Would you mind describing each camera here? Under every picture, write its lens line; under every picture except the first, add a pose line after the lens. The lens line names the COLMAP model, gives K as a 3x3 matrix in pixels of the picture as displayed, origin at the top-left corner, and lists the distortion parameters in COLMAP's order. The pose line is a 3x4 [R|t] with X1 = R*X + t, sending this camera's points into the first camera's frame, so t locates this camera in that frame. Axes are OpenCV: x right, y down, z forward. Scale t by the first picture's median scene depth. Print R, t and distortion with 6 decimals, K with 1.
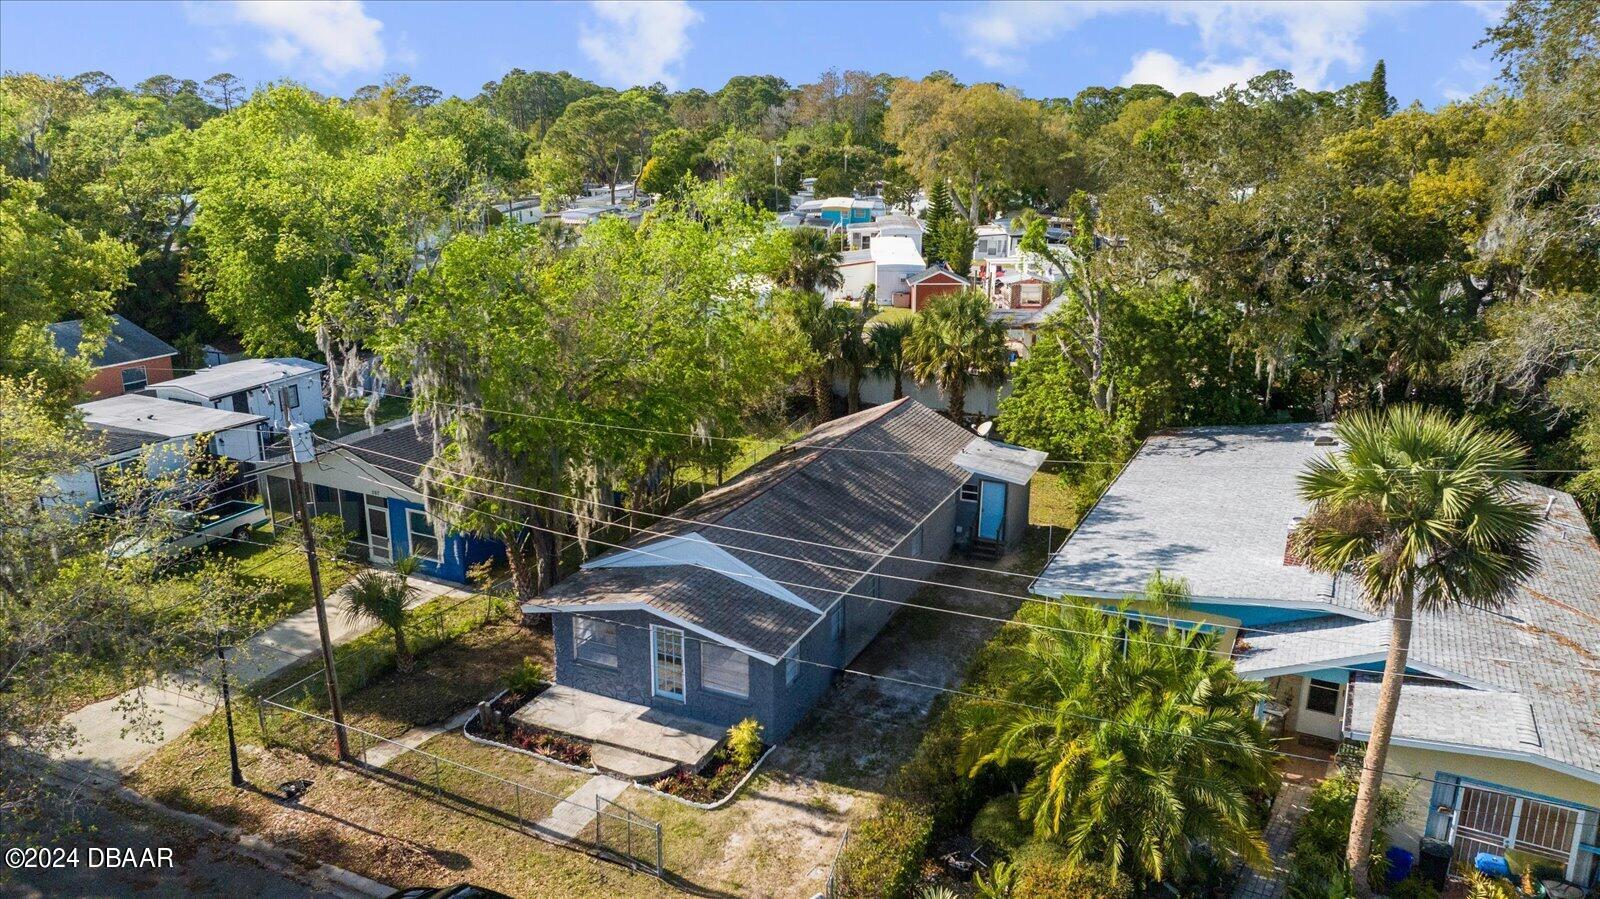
lens RADIAL K [[1133.3, 0, 815.0], [0, 1133.3, 442.9], [0, 0, 1]] dist [-0.021737, 0.002636]
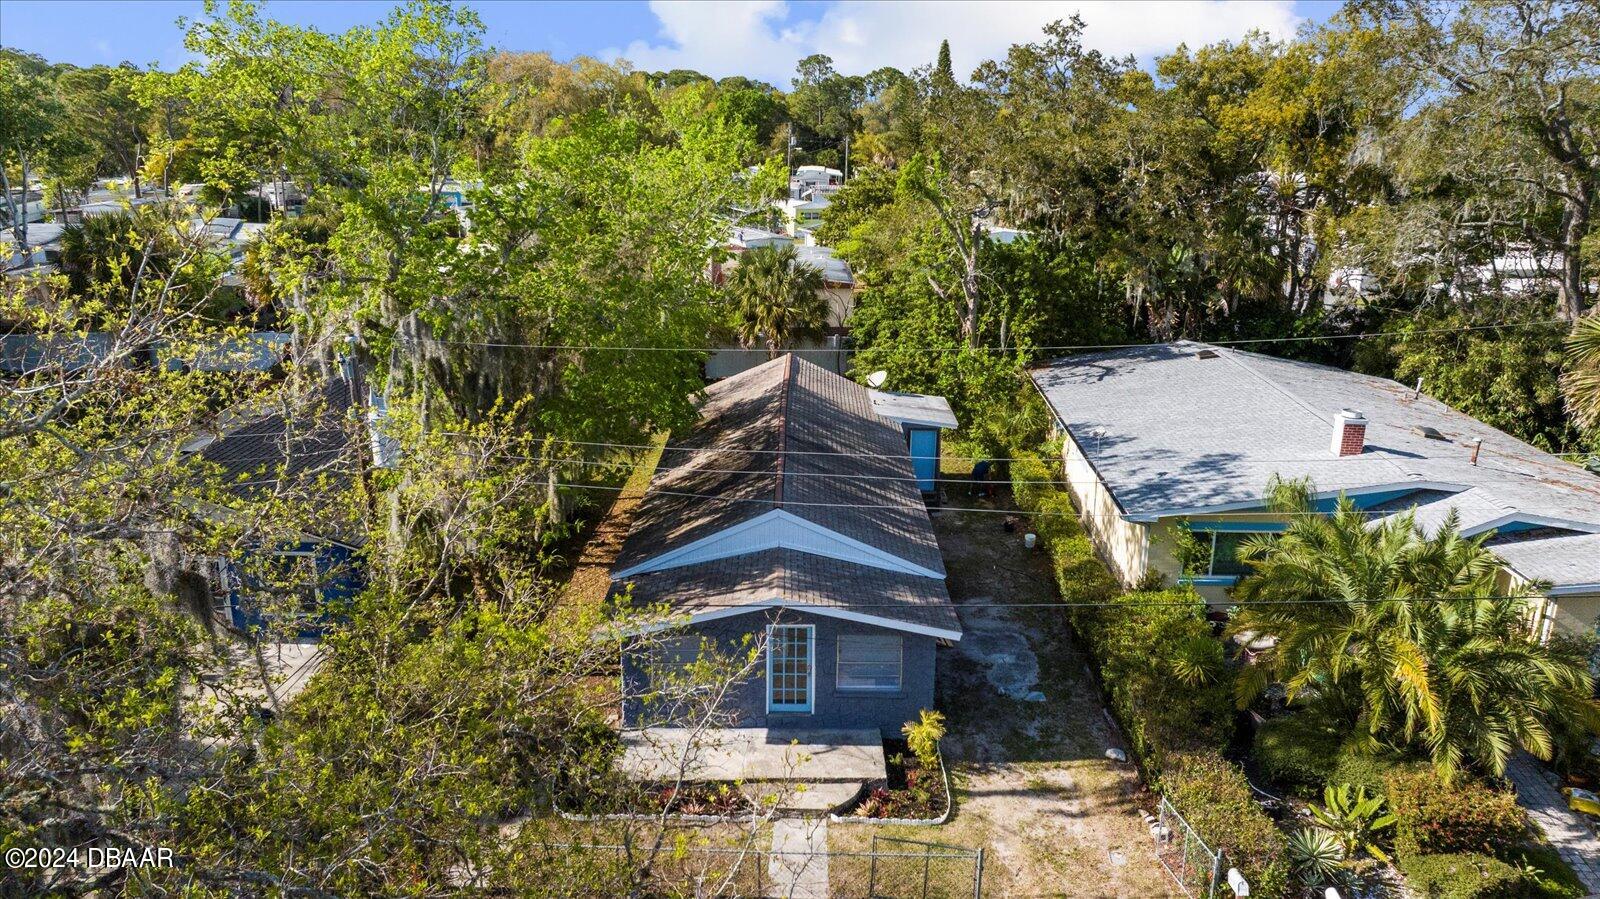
lens RADIAL K [[1133.3, 0, 815.0], [0, 1133.3, 442.9], [0, 0, 1]] dist [-0.021737, 0.002636]
pose [[0.906268, -0.117236, 0.406120, -0.421633], [0.116041, 0.992859, 0.027662, 0.011907], [-0.406463, 0.022057, 0.913401, 0.239936]]
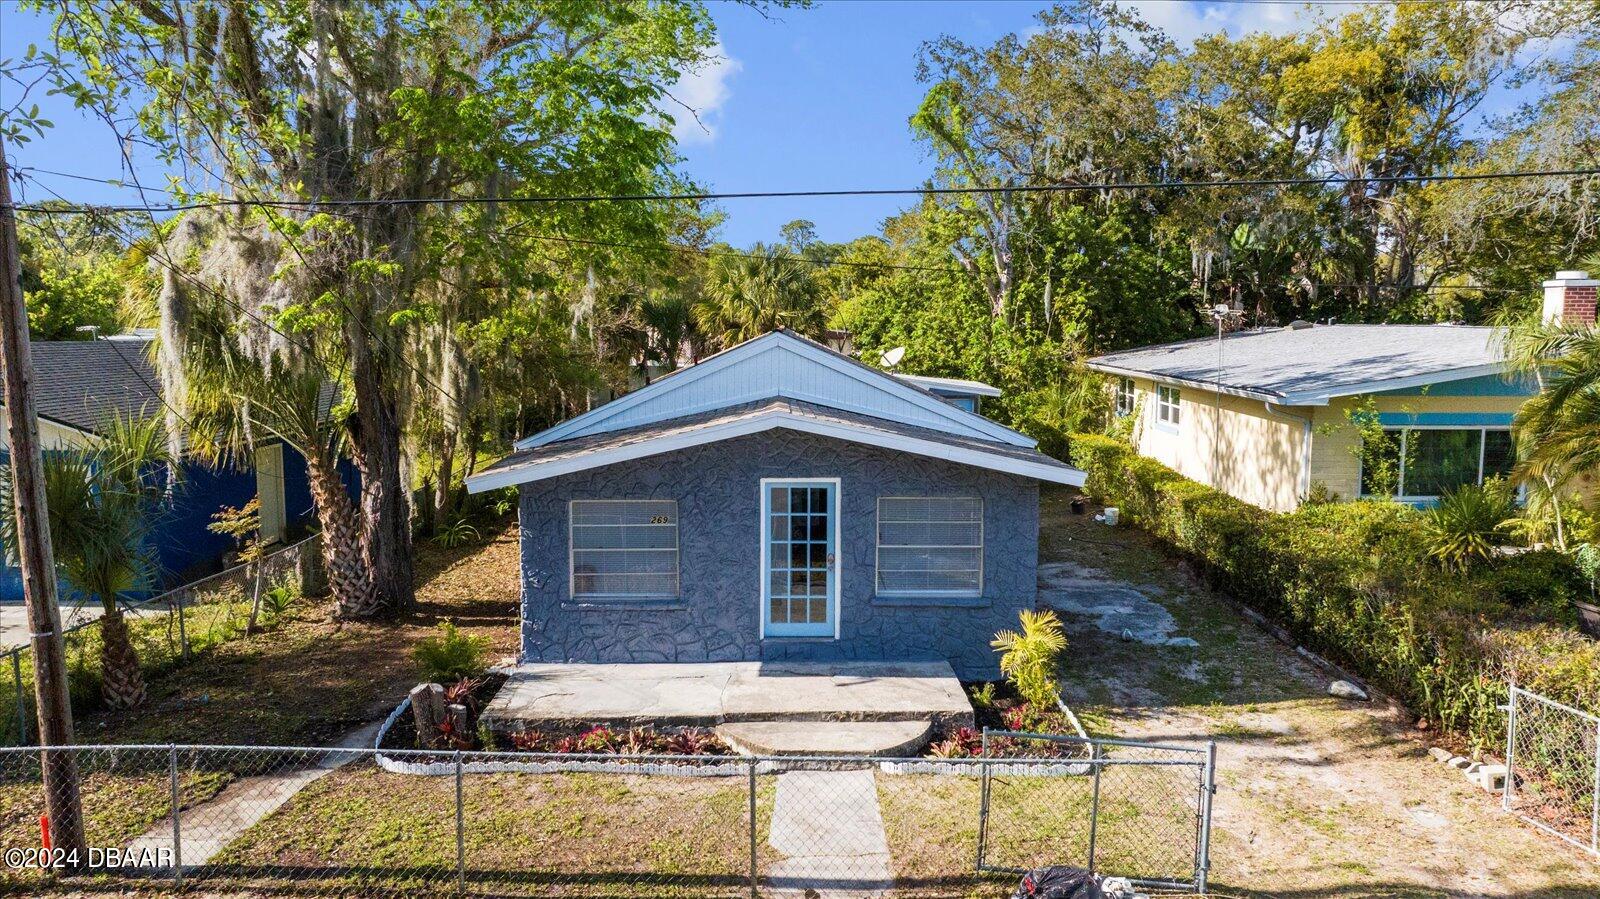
lens RADIAL K [[1133.3, 0, 815.0], [0, 1133.3, 442.9], [0, 0, 1]] dist [-0.021737, 0.002636]
pose [[0.898741, -0.049212, 0.435709, -0.334024], [0.125086, 0.981166, -0.147197, 0.216565], [-0.420259, 0.186793, 0.887970, 0.540308]]
